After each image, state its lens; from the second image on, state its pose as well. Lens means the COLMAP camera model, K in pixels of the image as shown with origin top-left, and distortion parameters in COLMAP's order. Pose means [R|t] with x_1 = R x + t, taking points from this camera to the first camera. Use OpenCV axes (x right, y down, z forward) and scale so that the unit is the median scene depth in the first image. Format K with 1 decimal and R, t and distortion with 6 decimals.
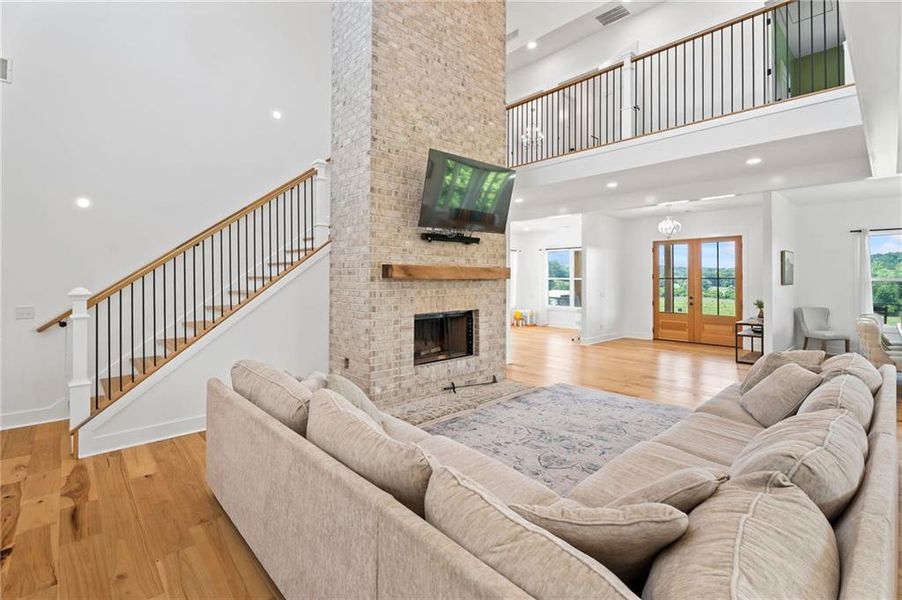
lens RADIAL K [[411.0, 0, 453.1], [0, 411.0, 270.7], [0, 0, 1]] dist [0.004013, 0.000455]
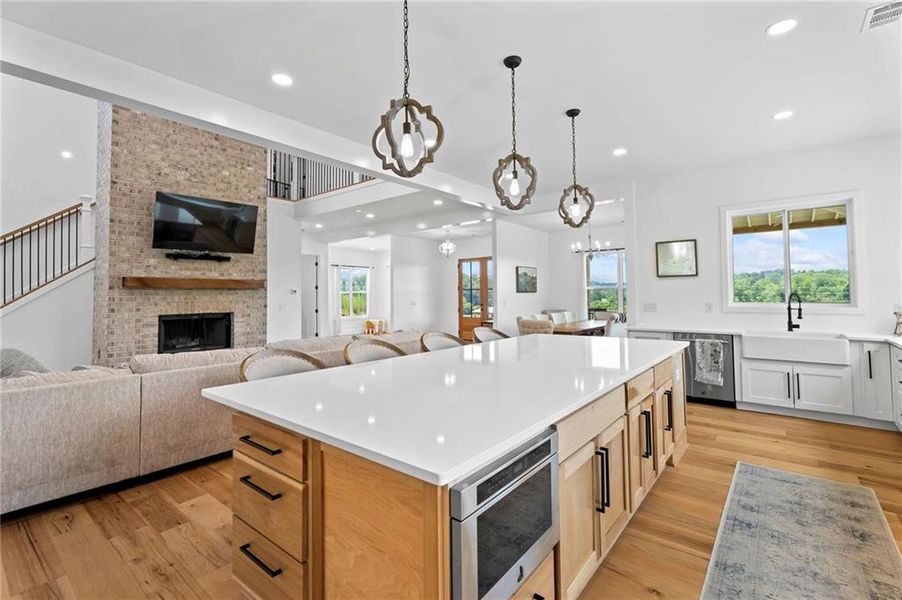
lens RADIAL K [[403.8, 0, 453.4], [0, 403.8, 282.8], [0, 0, 1]] dist [0.001080, -0.000056]
pose [[0.989790, -0.008389, 0.142288, 0.633897], [0.010382, 0.999858, -0.013268, 0.029268], [-0.142157, 0.014610, 0.989736, -0.399727]]
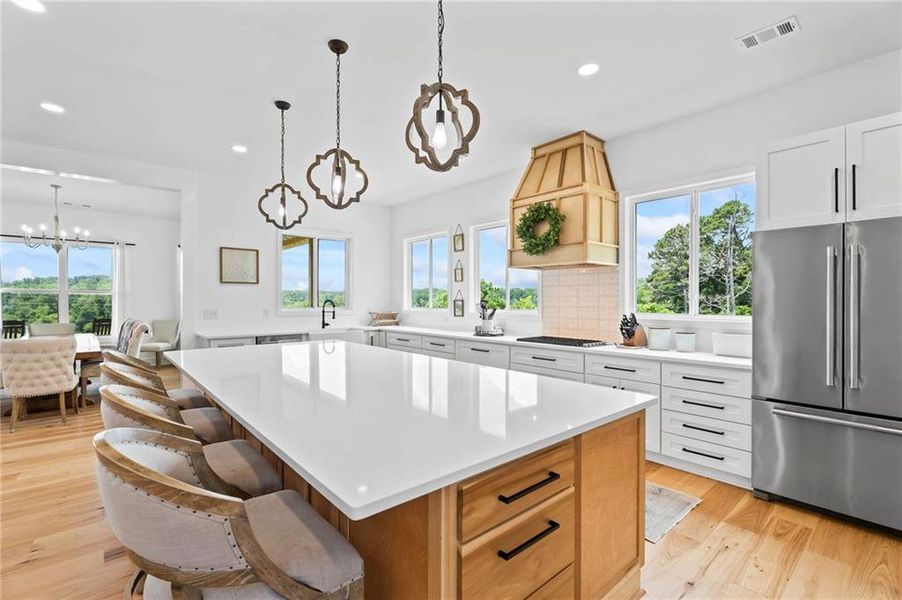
lens RADIAL K [[403.8, 0, 450.1], [0, 403.8, 301.4], [0, 0, 1]] dist [0.001080, -0.000056]
pose [[0.039663, -0.007677, 0.999184, 0.273090], [-0.017031, 0.999820, 0.008358, 0.034907], [-0.999068, -0.017348, 0.039525, -0.016659]]
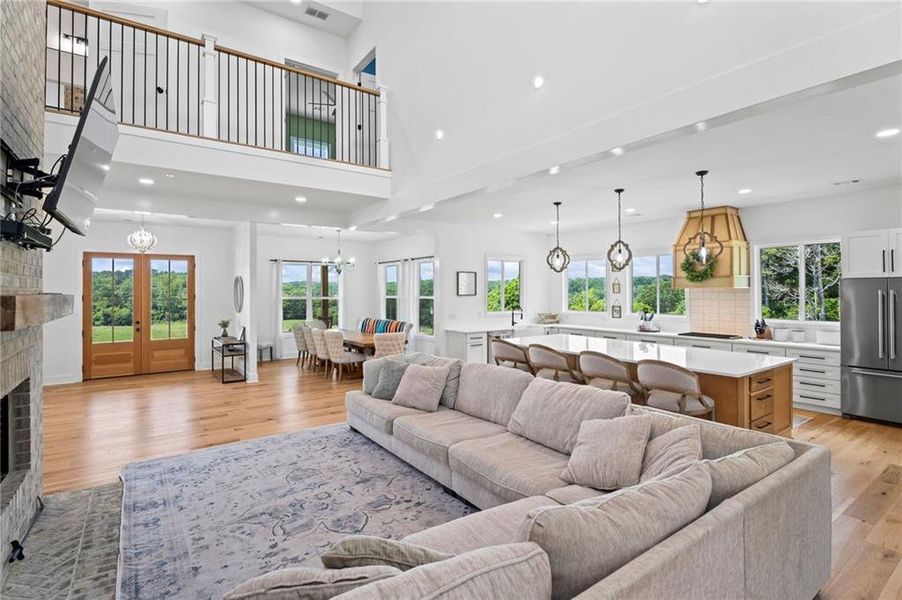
lens RADIAL K [[434.5, 0, 446.9], [0, 434.5, 288.1], [0, 0, 1]] dist [-0.007004, -0.001336]
pose [[0.141832, 0.003644, 0.989884, -0.438944], [-0.012553, 0.999919, -0.001882, -0.024823], [-0.989811, -0.012159, 0.141866, 0.462807]]
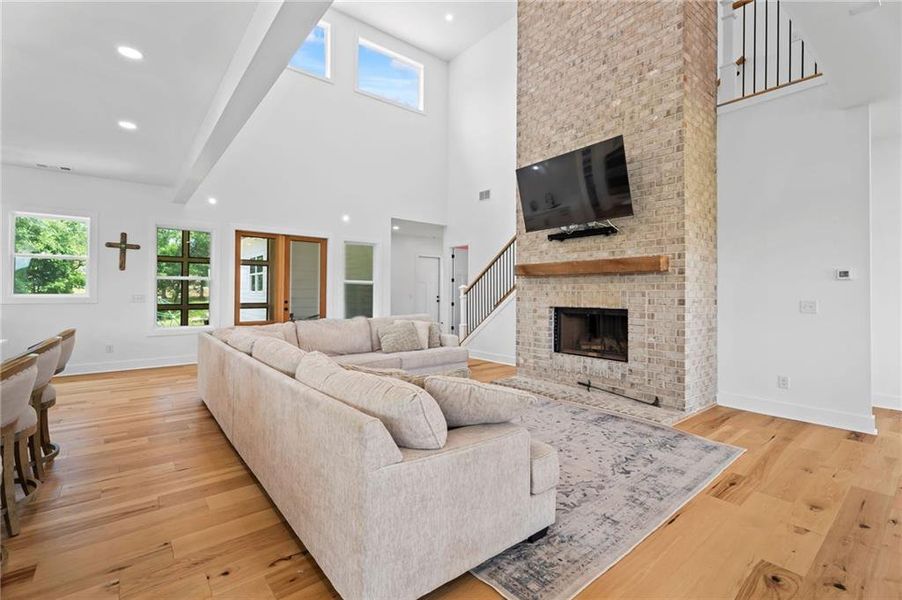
lens RADIAL K [[403.8, 0, 450.9], [0, 403.8, 288.0], [0, 0, 1]] dist [0.001080, -0.000056]
pose [[-0.068985, -0.014525, -0.997512, 1.025739], [0.013457, 0.999789, -0.015488, 0.066408], [0.997527, -0.014492, -0.068775, 0.776818]]
